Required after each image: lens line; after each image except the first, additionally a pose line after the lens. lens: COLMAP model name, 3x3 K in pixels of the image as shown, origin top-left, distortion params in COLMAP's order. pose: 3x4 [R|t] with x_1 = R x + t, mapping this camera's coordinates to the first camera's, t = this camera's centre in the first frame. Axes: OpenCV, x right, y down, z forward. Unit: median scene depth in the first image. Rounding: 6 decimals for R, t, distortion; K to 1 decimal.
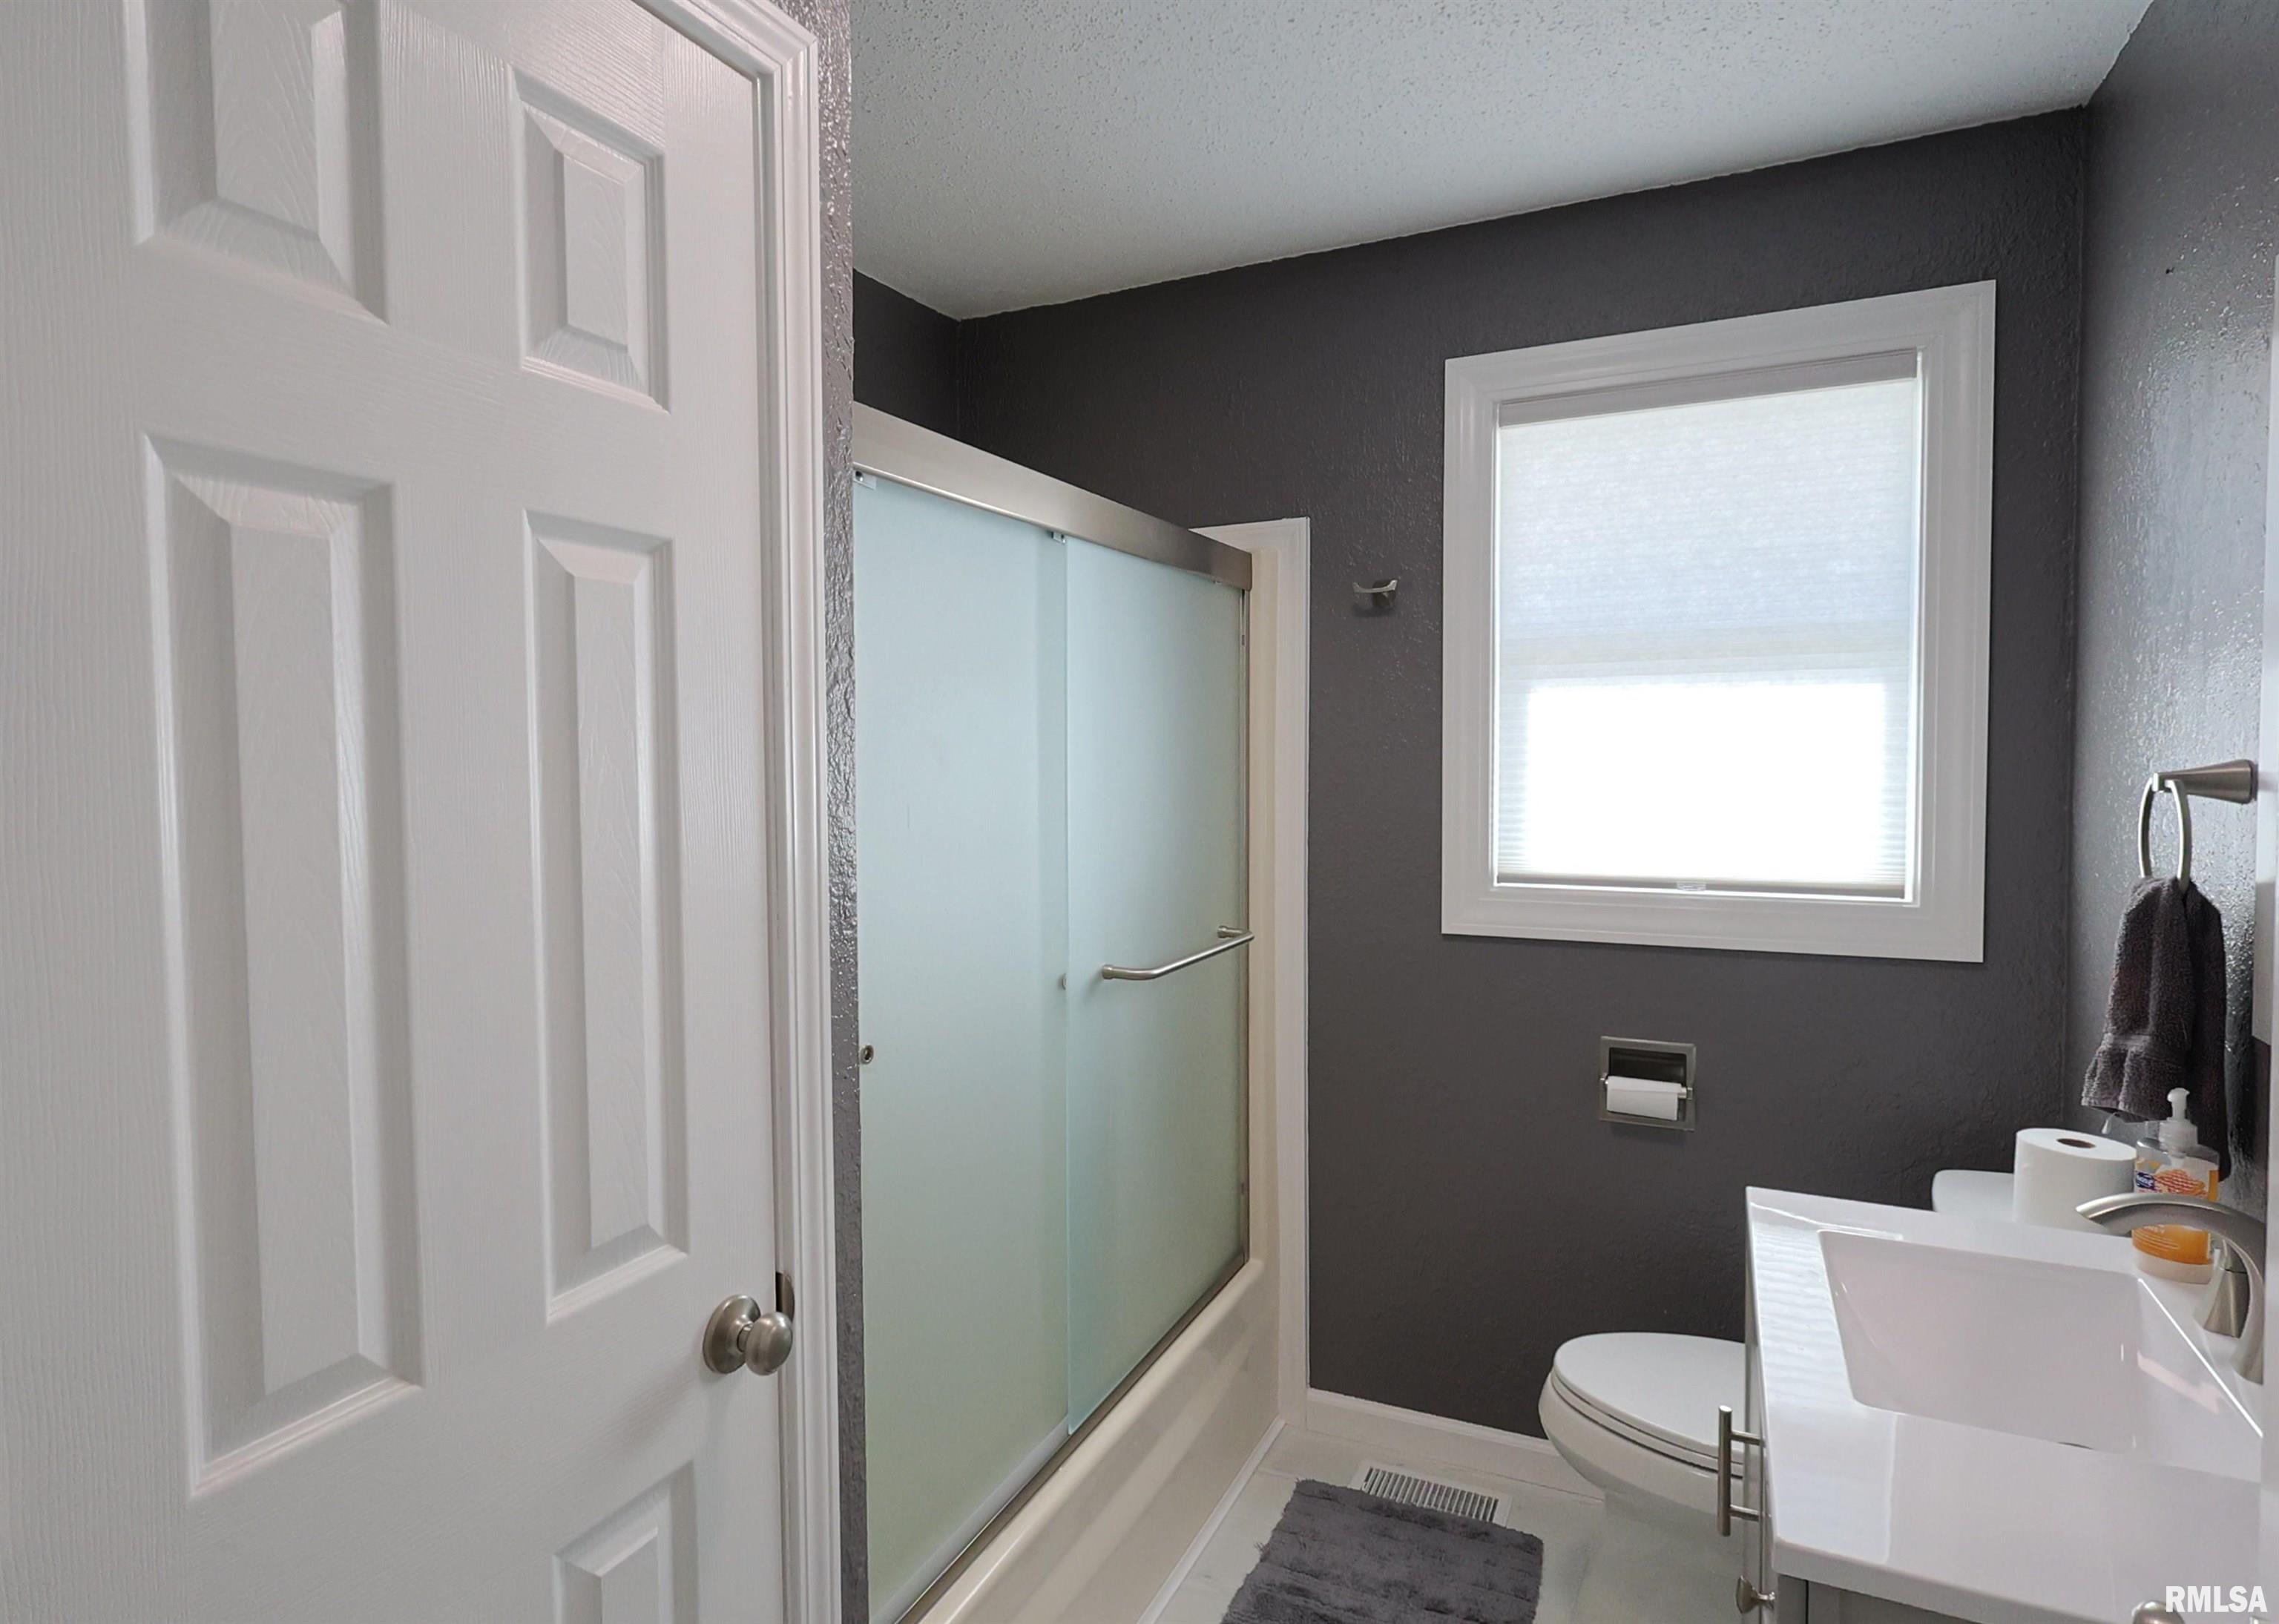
lens RADIAL K [[1257.5, 0, 1139.5], [0, 1257.5, 812.0], [0, 0, 1]] dist [-0.003249, -0.000394]
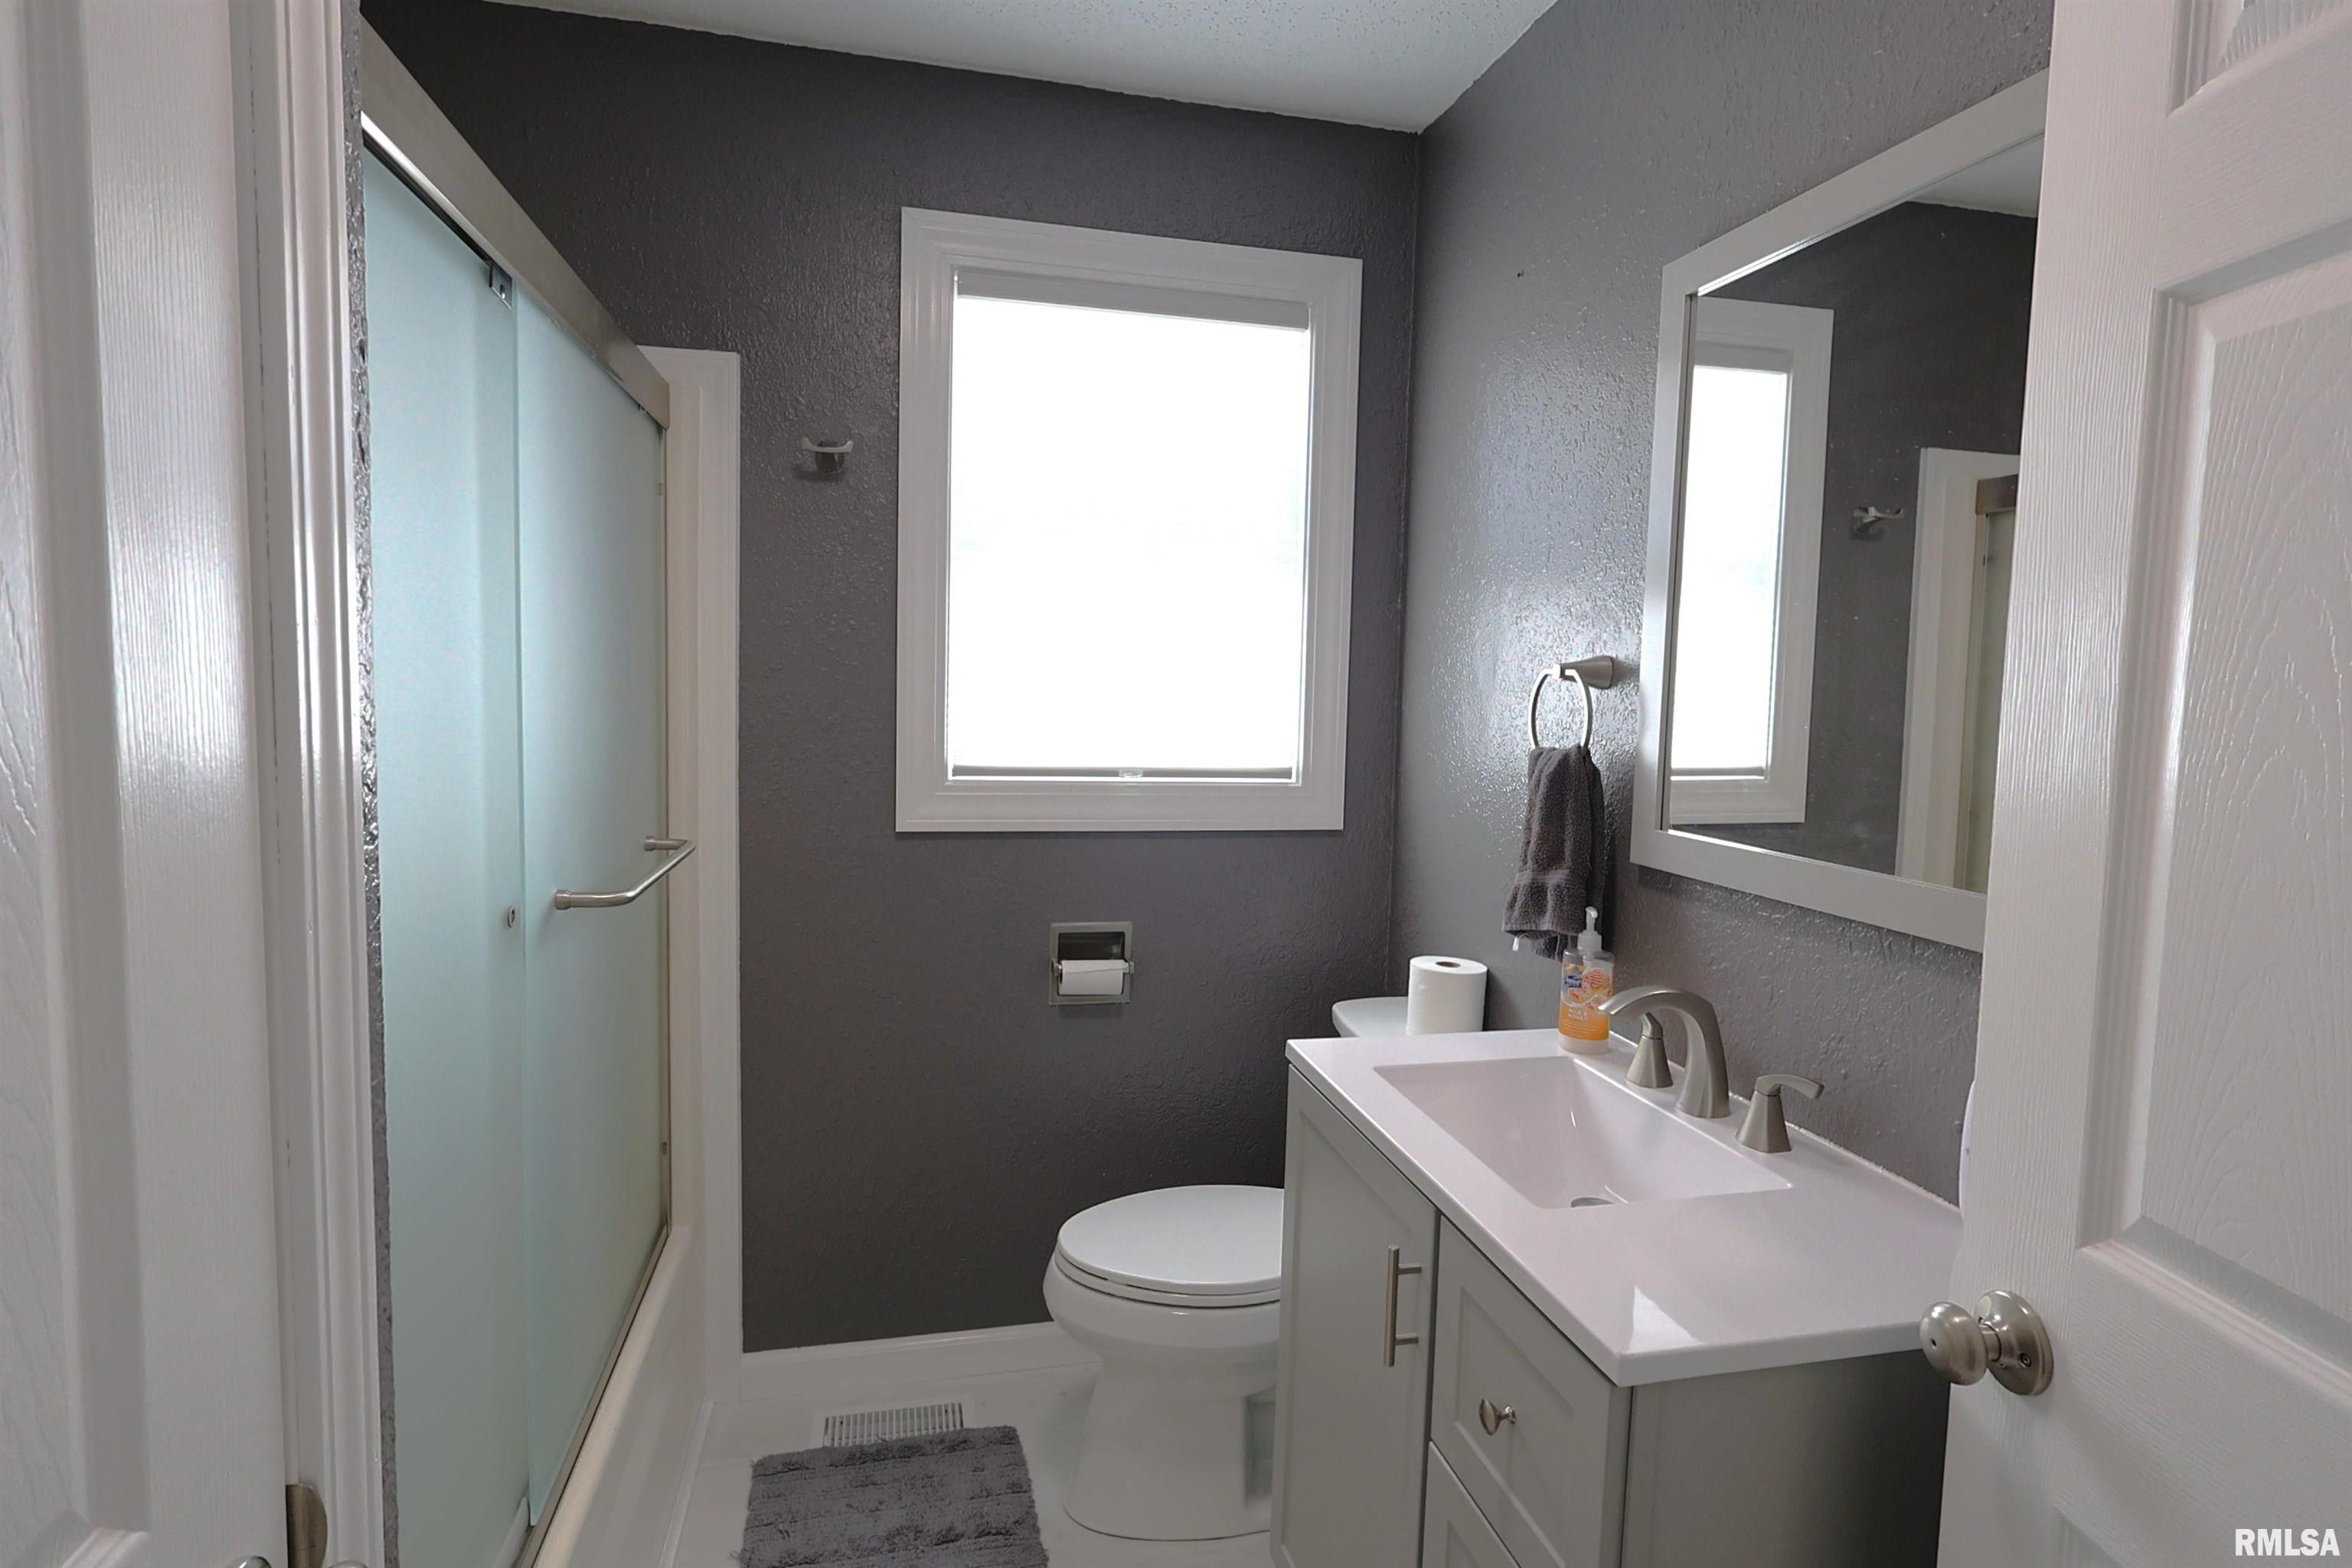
lens RADIAL K [[1176.7, 0, 1176.0], [0, 1176.7, 784.0], [0, 0, 1]] dist [-0.003001, 0.000918]
pose [[0.775457, -0.026853, 0.630829, -0.164355], [0.000536, 0.999123, 0.041872, 0.026744], [-0.631400, -0.032132, 0.774792, 0.210897]]
